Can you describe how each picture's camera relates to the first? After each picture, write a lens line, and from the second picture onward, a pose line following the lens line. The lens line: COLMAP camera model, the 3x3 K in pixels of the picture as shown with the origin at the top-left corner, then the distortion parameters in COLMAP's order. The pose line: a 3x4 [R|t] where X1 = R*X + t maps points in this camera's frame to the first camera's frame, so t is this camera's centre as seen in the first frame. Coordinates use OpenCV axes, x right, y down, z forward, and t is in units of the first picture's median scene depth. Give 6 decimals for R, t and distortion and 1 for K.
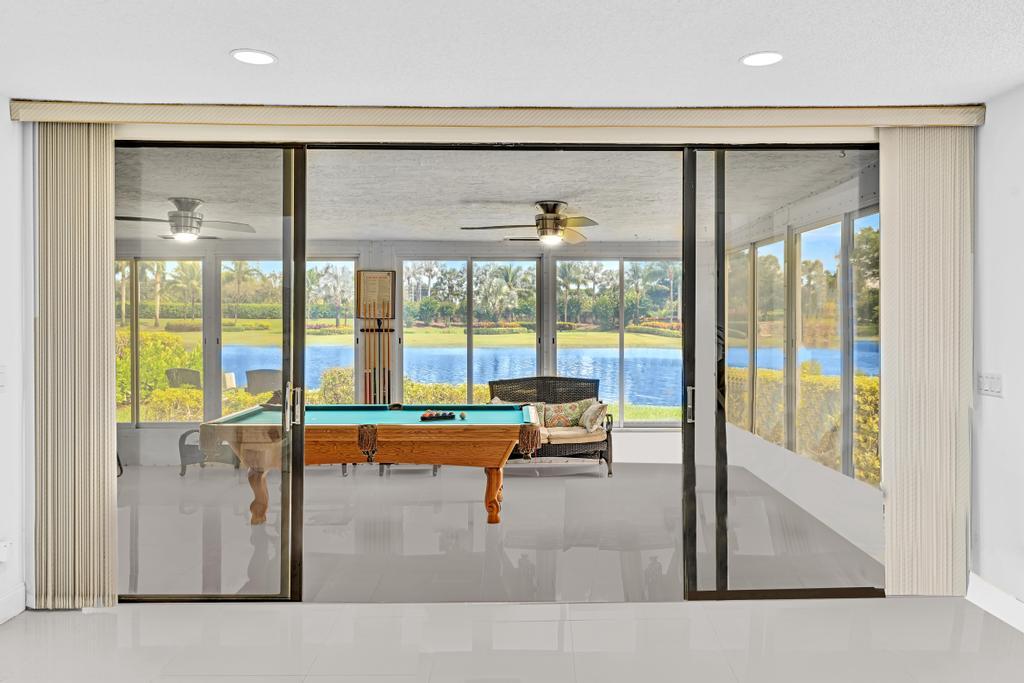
lens RADIAL K [[762.6, 0, 511.6], [0, 762.6, 323.7], [0, 0, 1]] dist [-0.000914, -0.000320]
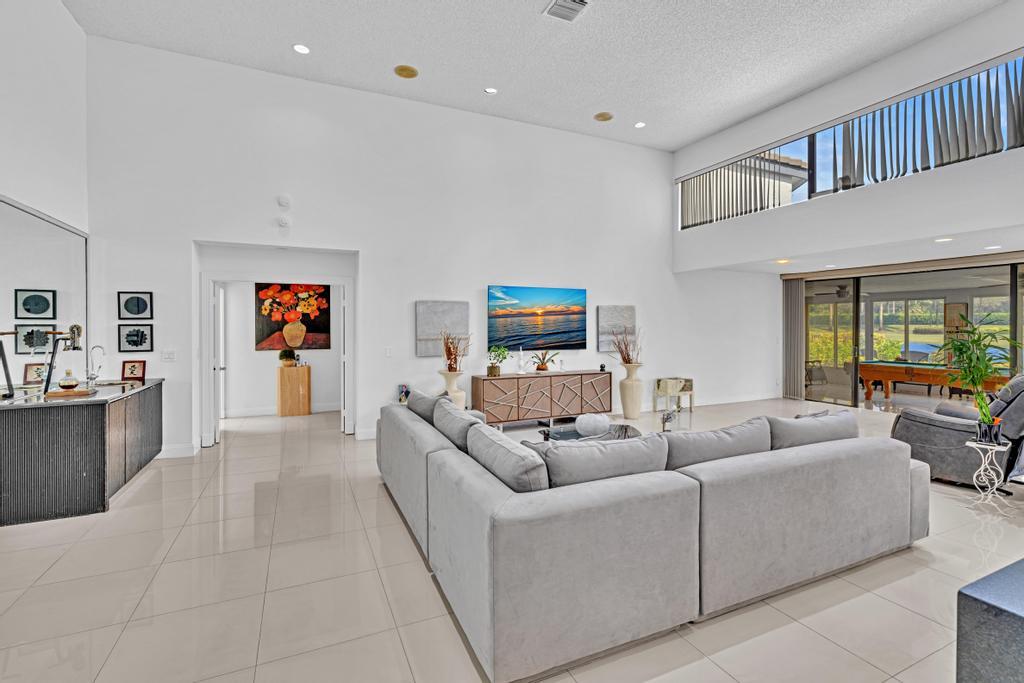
lens RADIAL K [[465.1, 0, 514.1], [0, 465.1, 328.9], [0, 0, 1]] dist [-0.000682, 0.000024]
pose [[0.405640, 0.000507, -0.914033, 0.497367], [0.001417, 0.999998, 0.001183, -0.003316], [0.914032, -0.001775, 0.405639, -0.625406]]
